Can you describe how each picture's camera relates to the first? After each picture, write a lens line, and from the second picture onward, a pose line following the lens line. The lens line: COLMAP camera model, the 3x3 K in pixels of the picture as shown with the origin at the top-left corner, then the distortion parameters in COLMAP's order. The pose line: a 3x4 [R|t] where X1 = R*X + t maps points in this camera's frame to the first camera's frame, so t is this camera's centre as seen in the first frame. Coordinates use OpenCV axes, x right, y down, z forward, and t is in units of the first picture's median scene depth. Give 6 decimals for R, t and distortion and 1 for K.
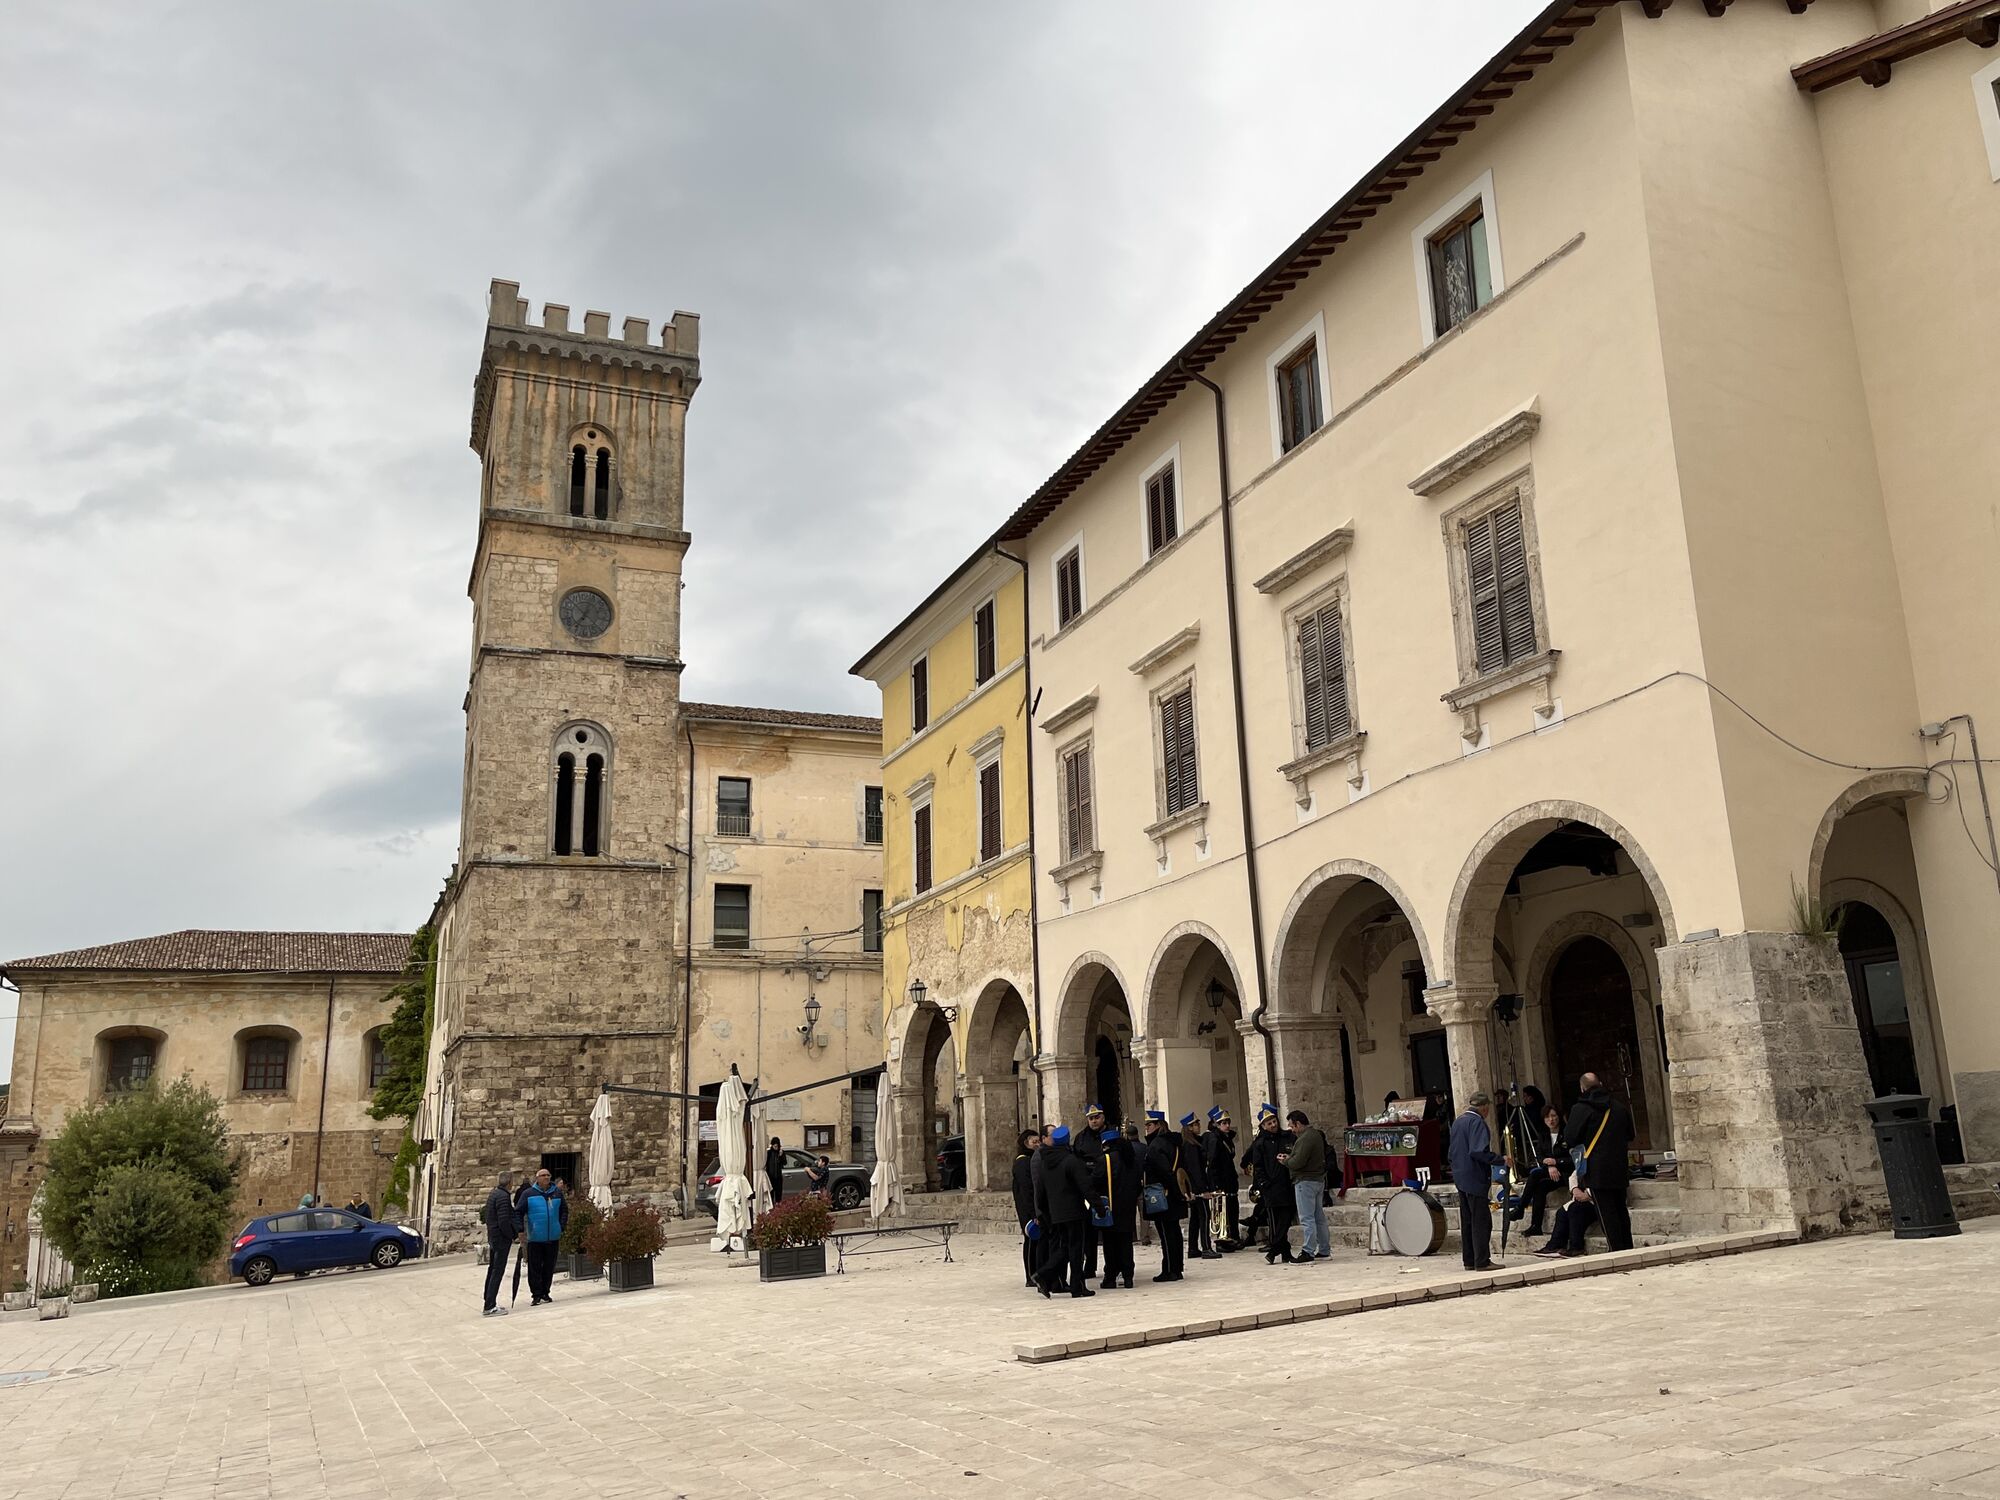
lens RADIAL K [[1505.4, 0, 998.6], [0, 1505.4, 761.1], [0, 0, 1]] dist [0.091708, -0.154520]
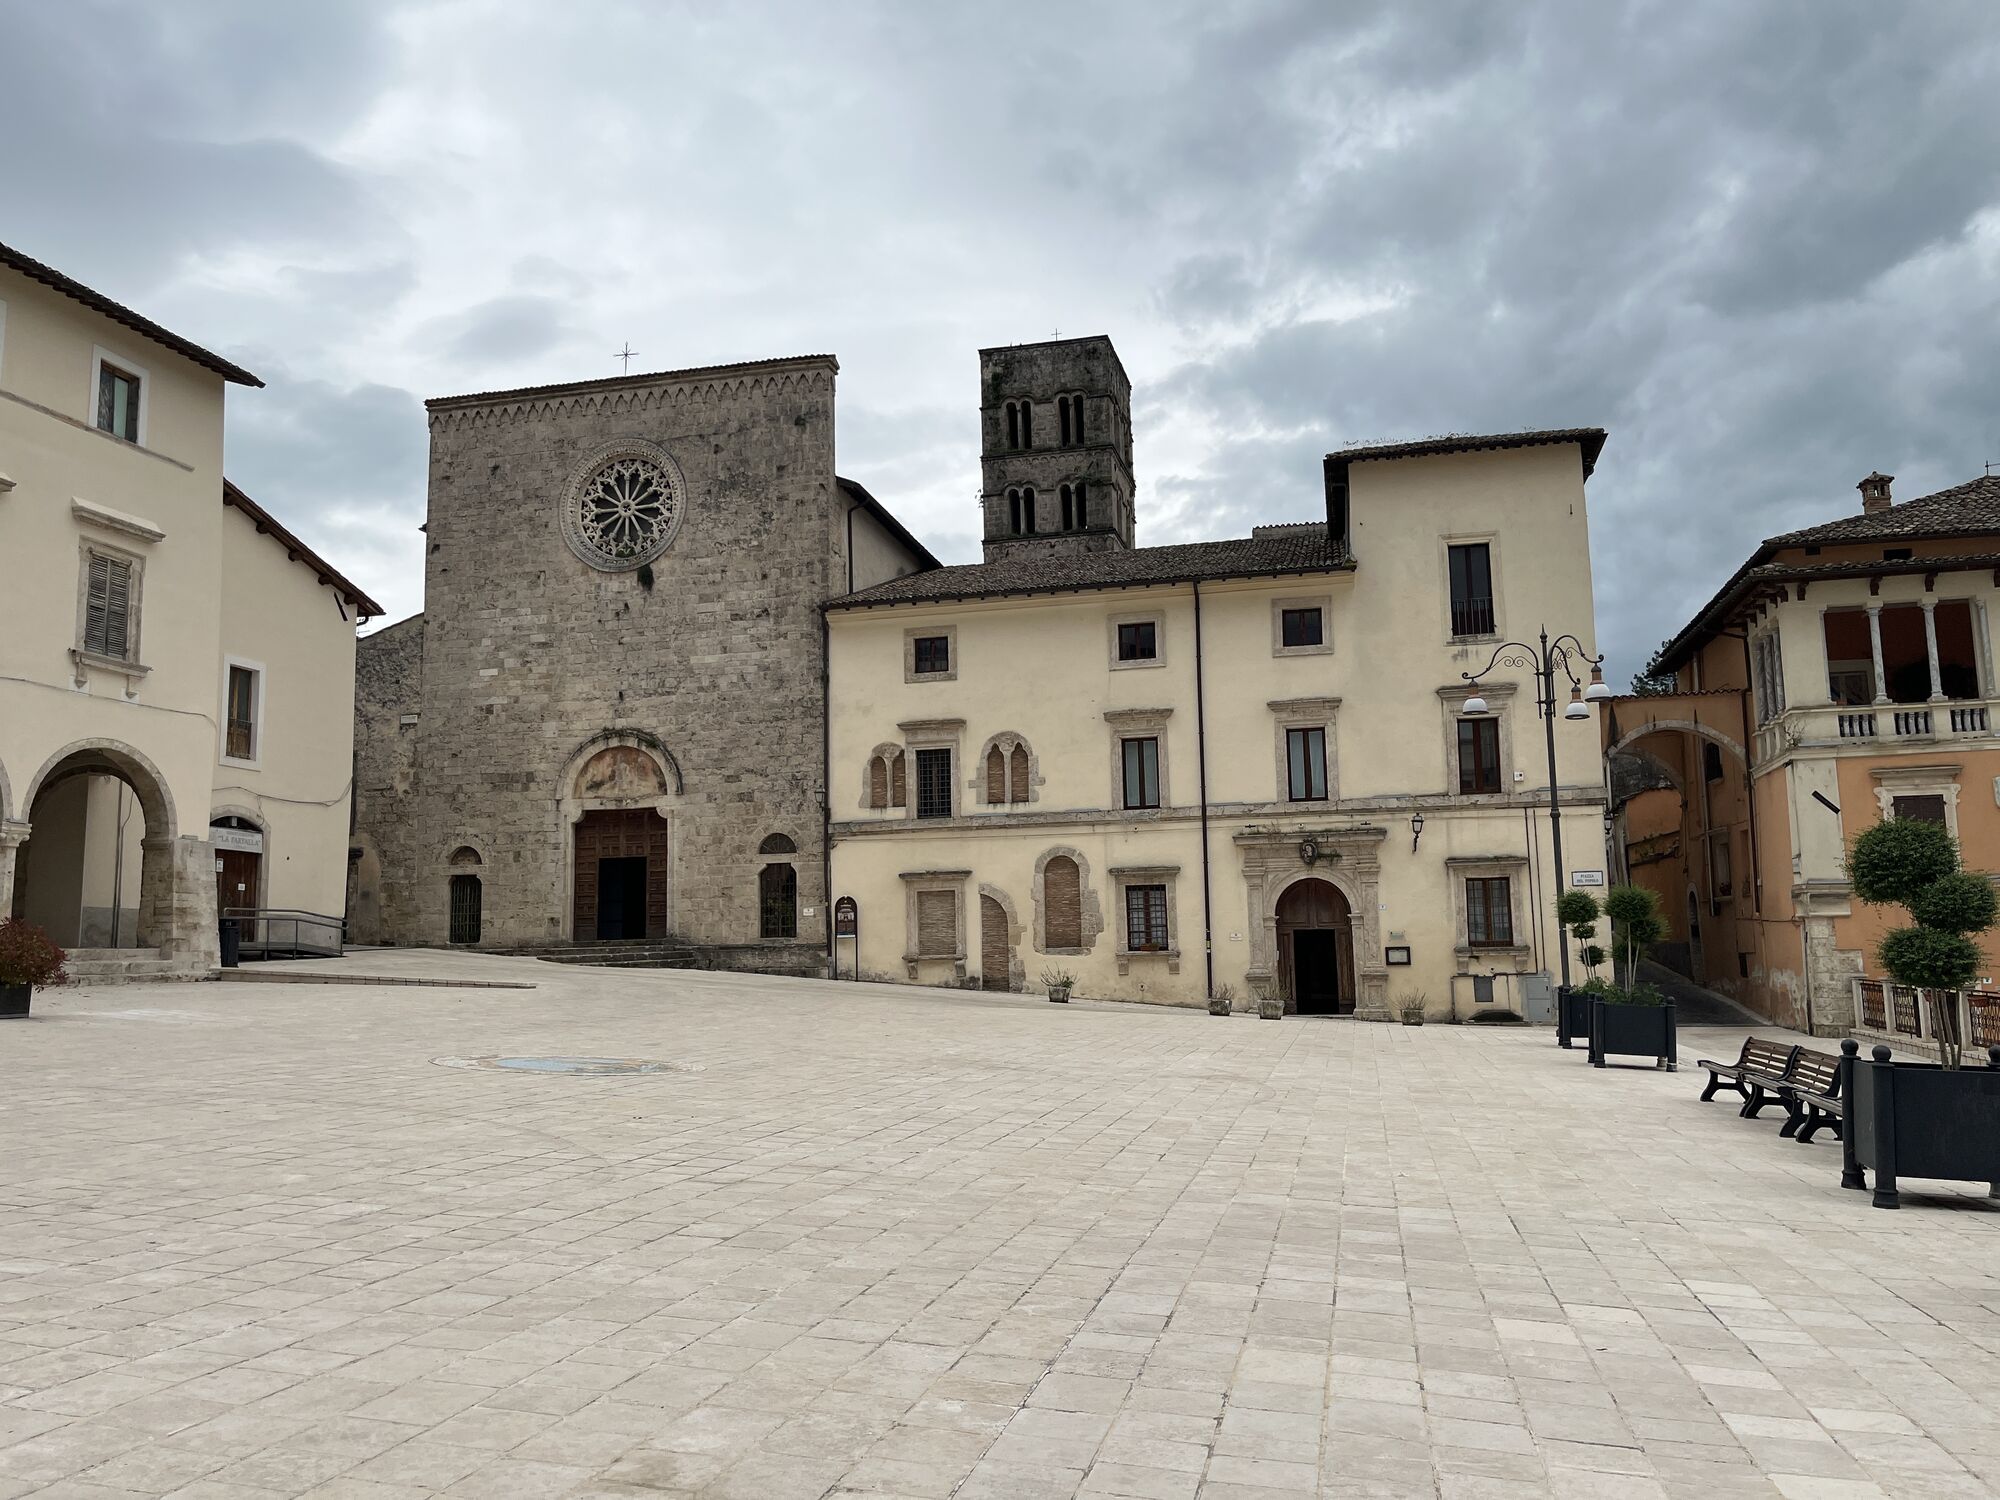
lens RADIAL K [[1505.4, 0, 998.6], [0, 1505.4, 761.1], [0, 0, 1]] dist [0.091708, -0.154520]
pose [[-0.775646, 0.145464, 0.614178, -1.407568], [-0.105251, 0.929646, -0.353102, 0.522832], [-0.622331, -0.338525, -0.705765, 1.475865]]
